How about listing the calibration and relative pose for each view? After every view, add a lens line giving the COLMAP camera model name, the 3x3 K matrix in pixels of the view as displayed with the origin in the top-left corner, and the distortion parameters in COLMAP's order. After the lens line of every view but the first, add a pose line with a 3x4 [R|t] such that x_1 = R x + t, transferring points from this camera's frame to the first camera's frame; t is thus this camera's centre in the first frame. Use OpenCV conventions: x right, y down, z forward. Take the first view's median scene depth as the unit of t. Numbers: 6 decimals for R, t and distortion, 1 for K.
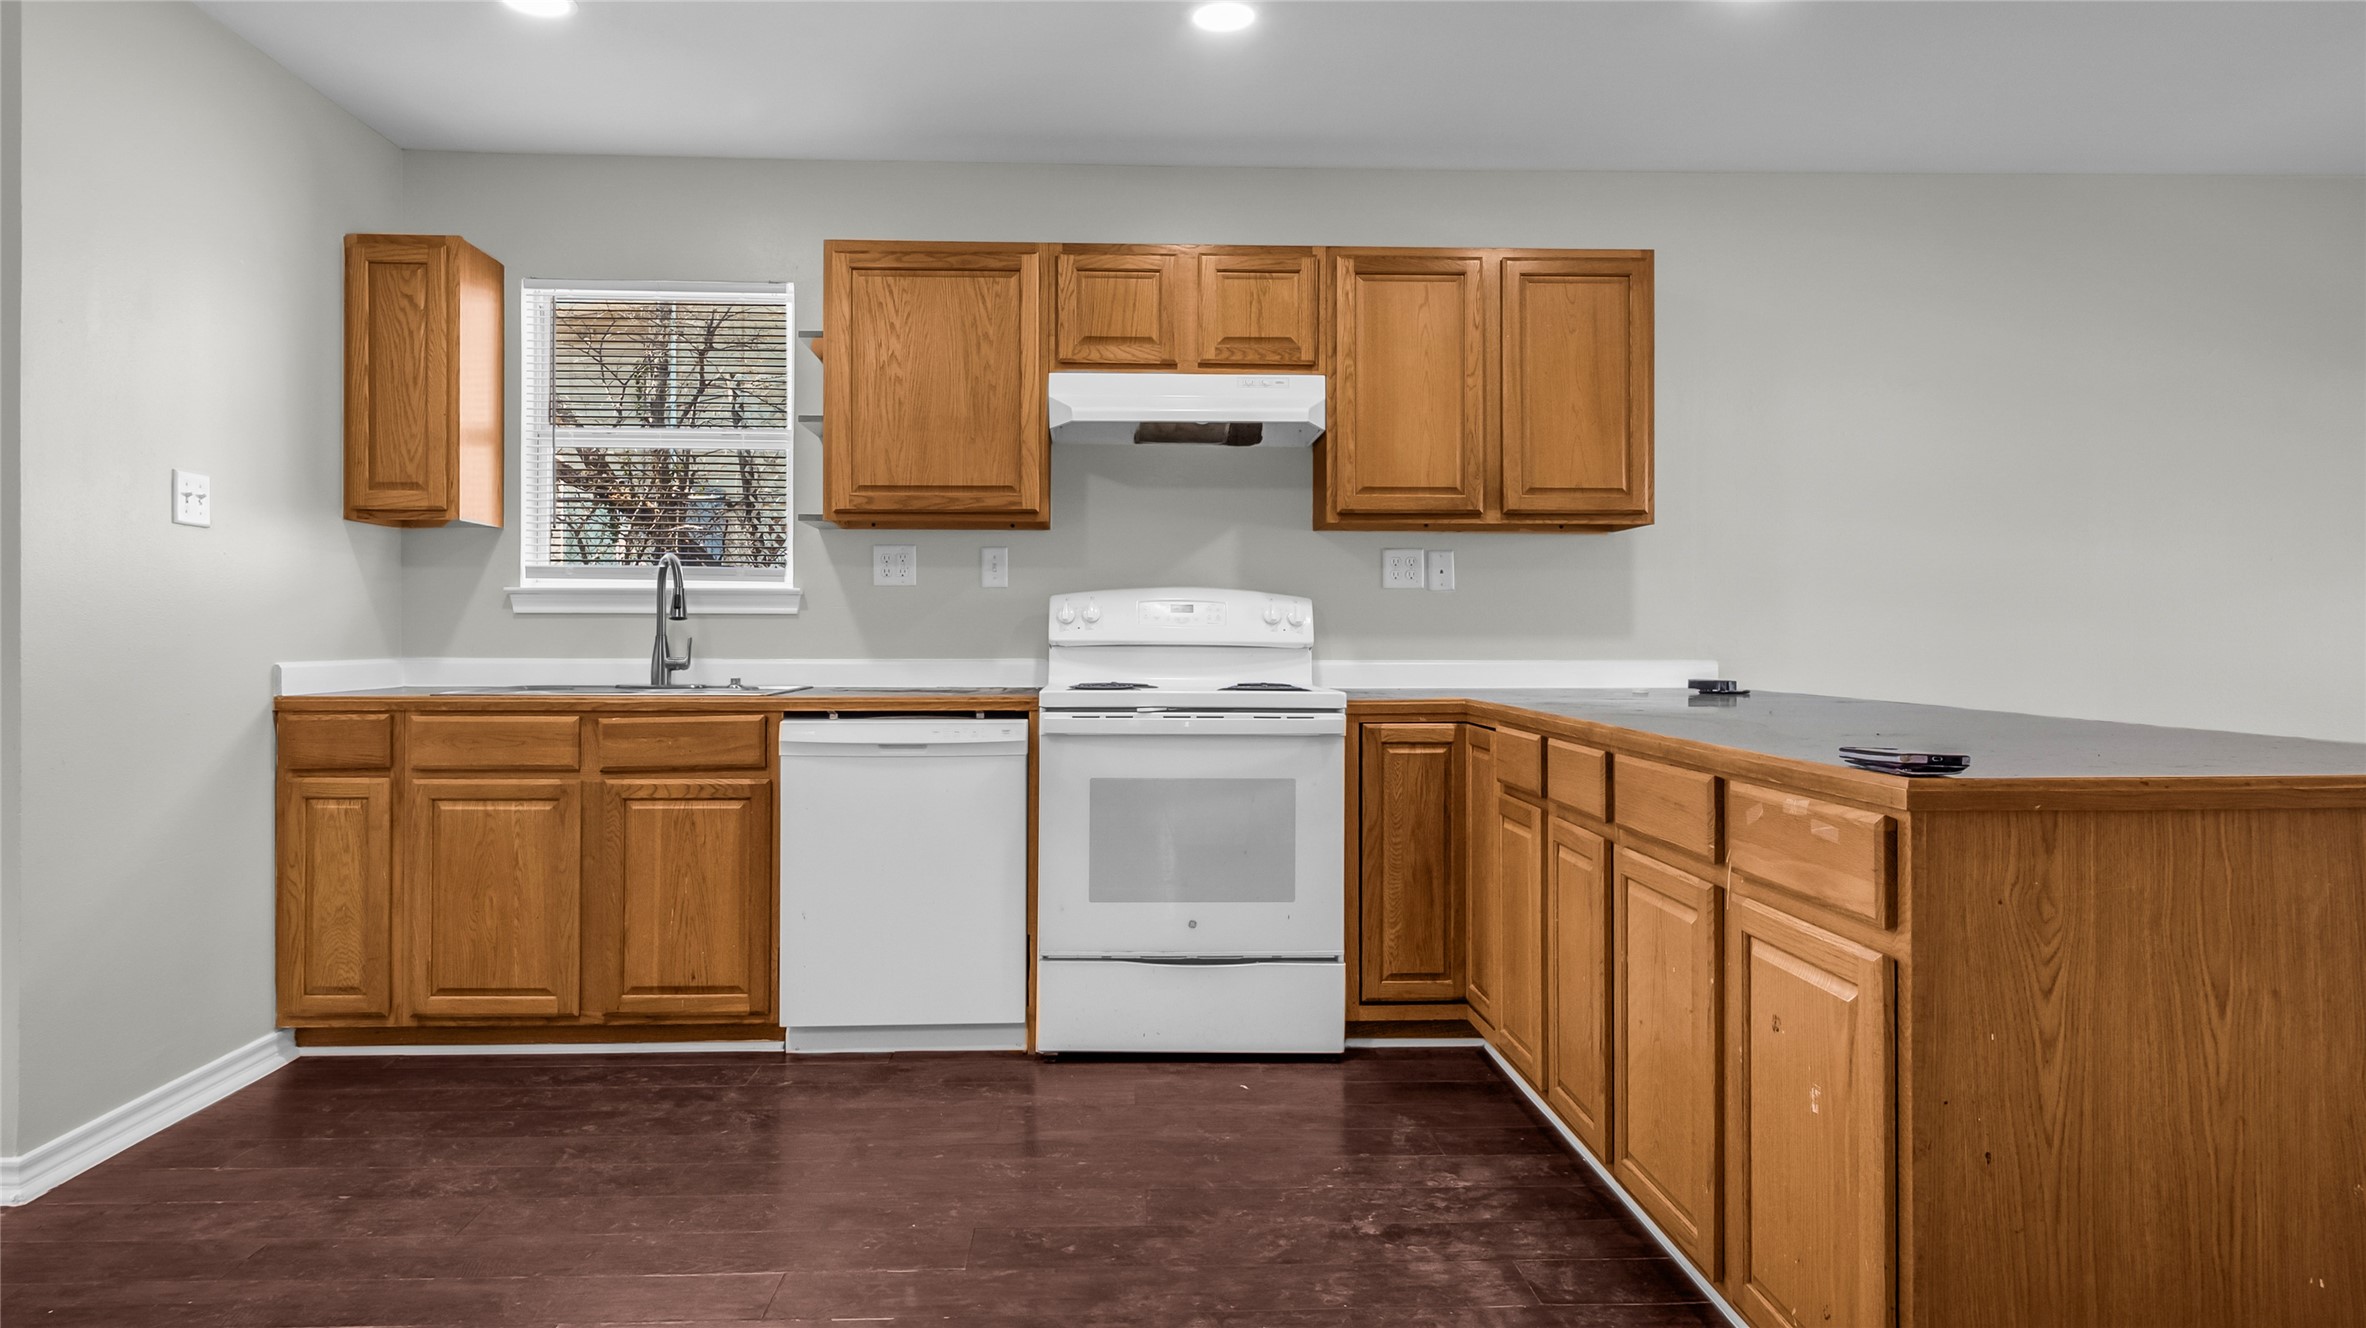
lens RADIAL K [[1404.6, 0, 1175.6], [0, 1404.6, 626.0], [0, 0, 1]] dist [0.012209, -0.006986]
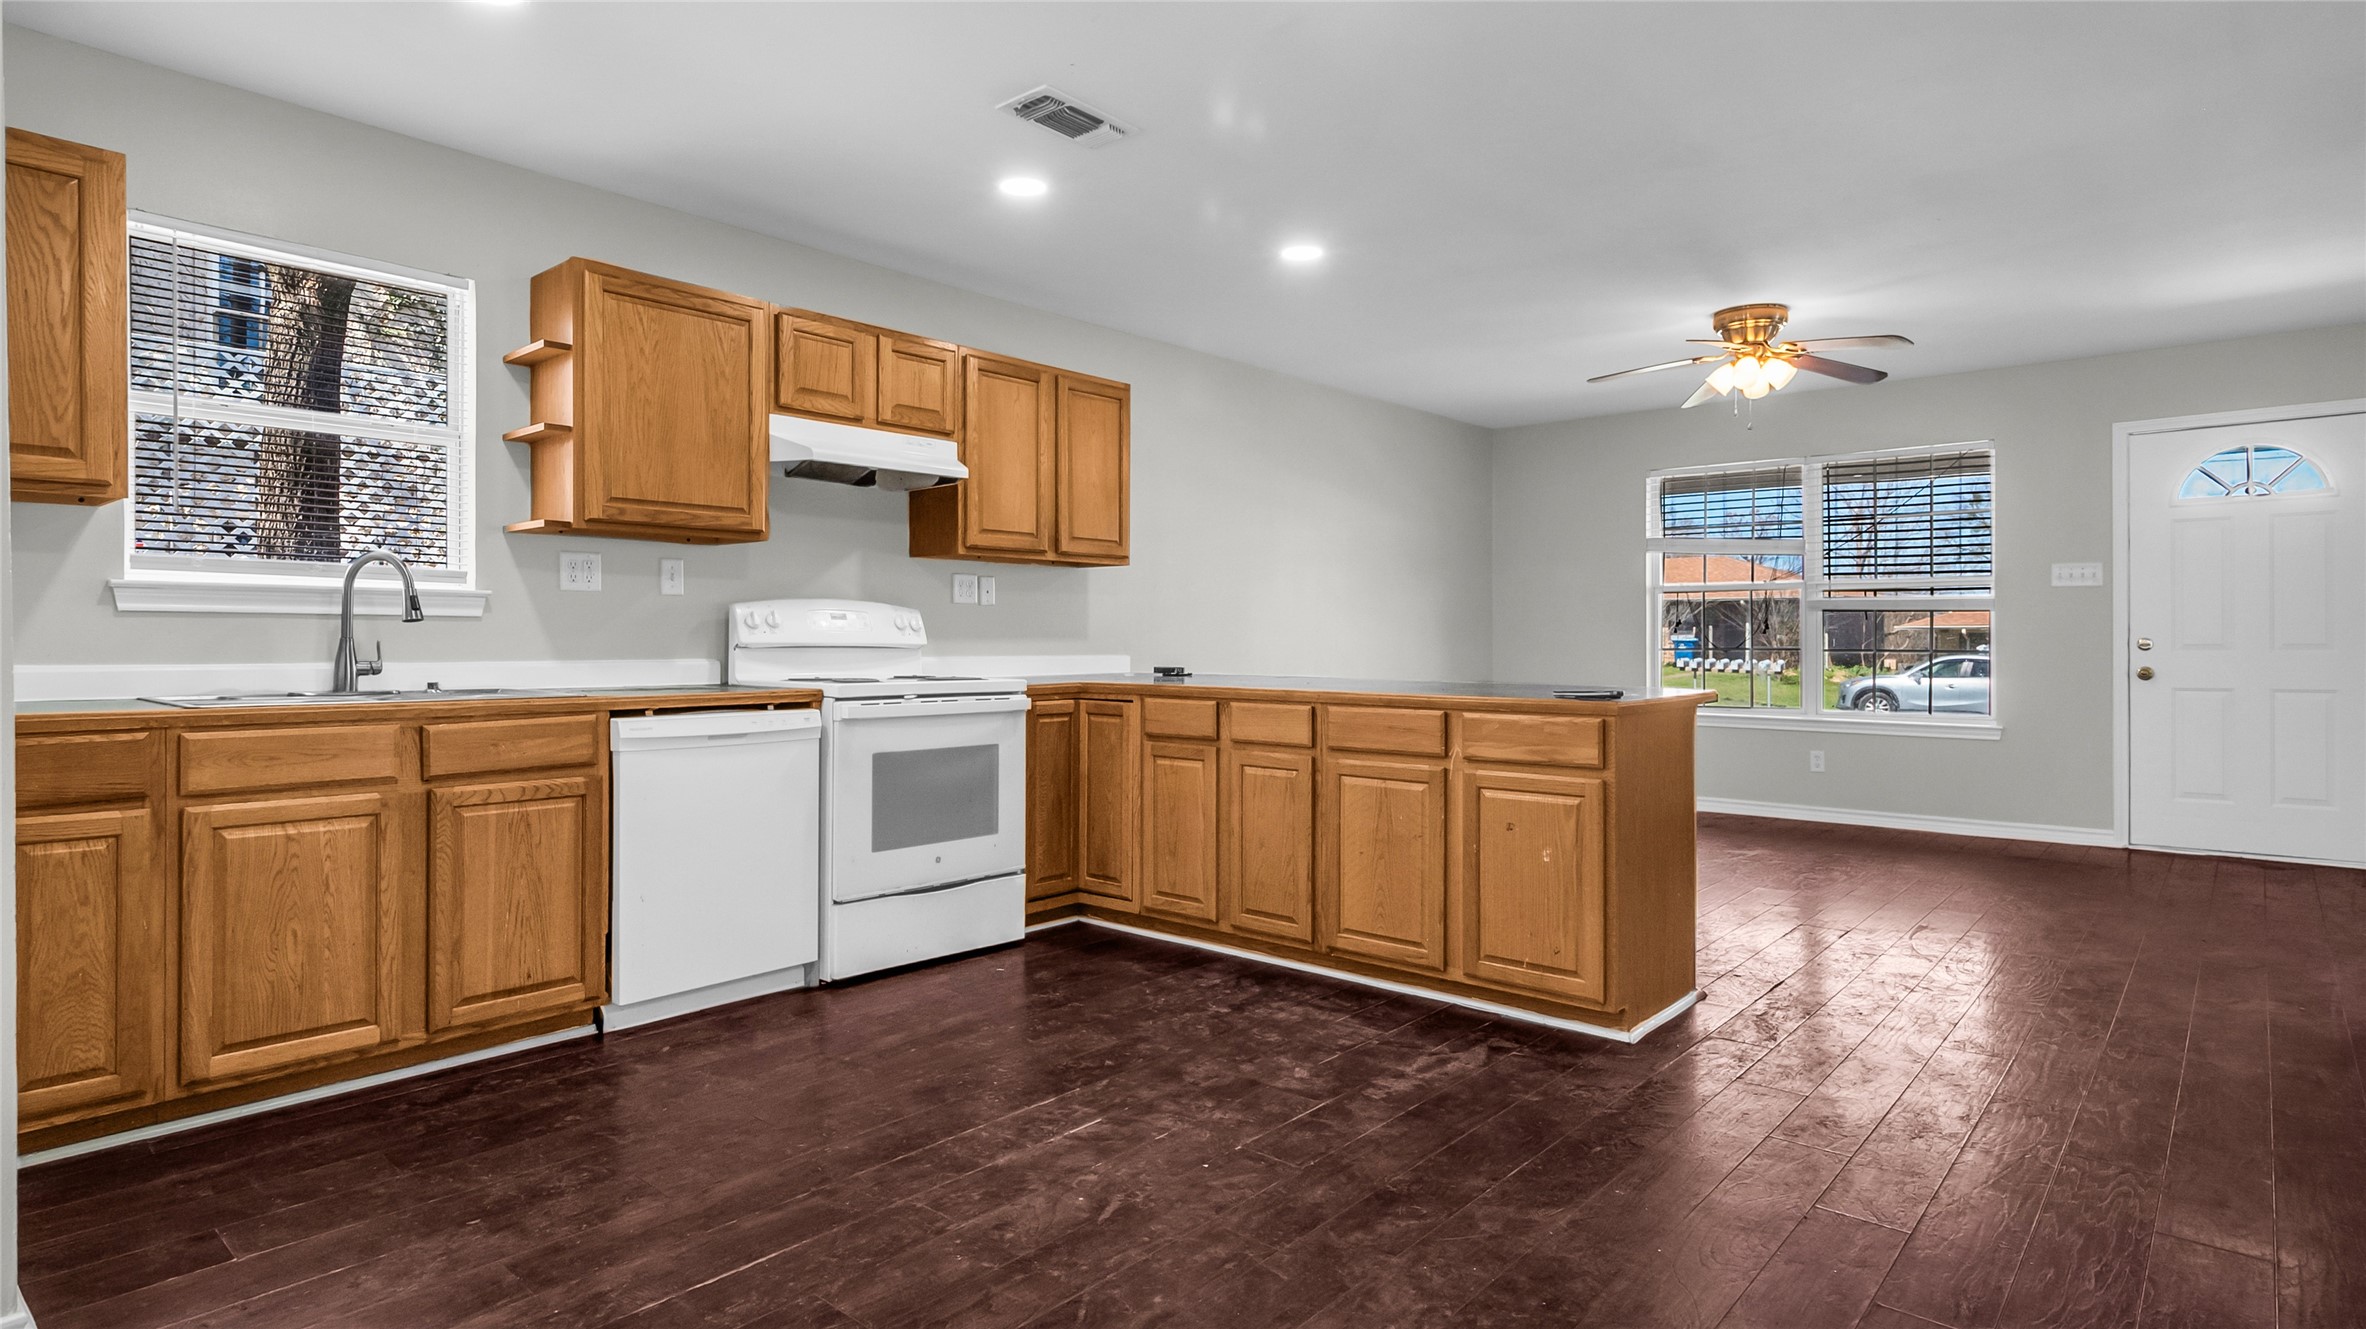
lens RADIAL K [[1204.8, 0, 1174.3], [0, 1204.8, 645.2], [0, 0, 1]] dist [0.000352, 0.004691]
pose [[0.695443, -0.003047, 0.718575, -0.620251], [-0.007137, 0.999912, 0.011147, -0.001336], [-0.718546, -0.012881, 0.695361, 0.063680]]
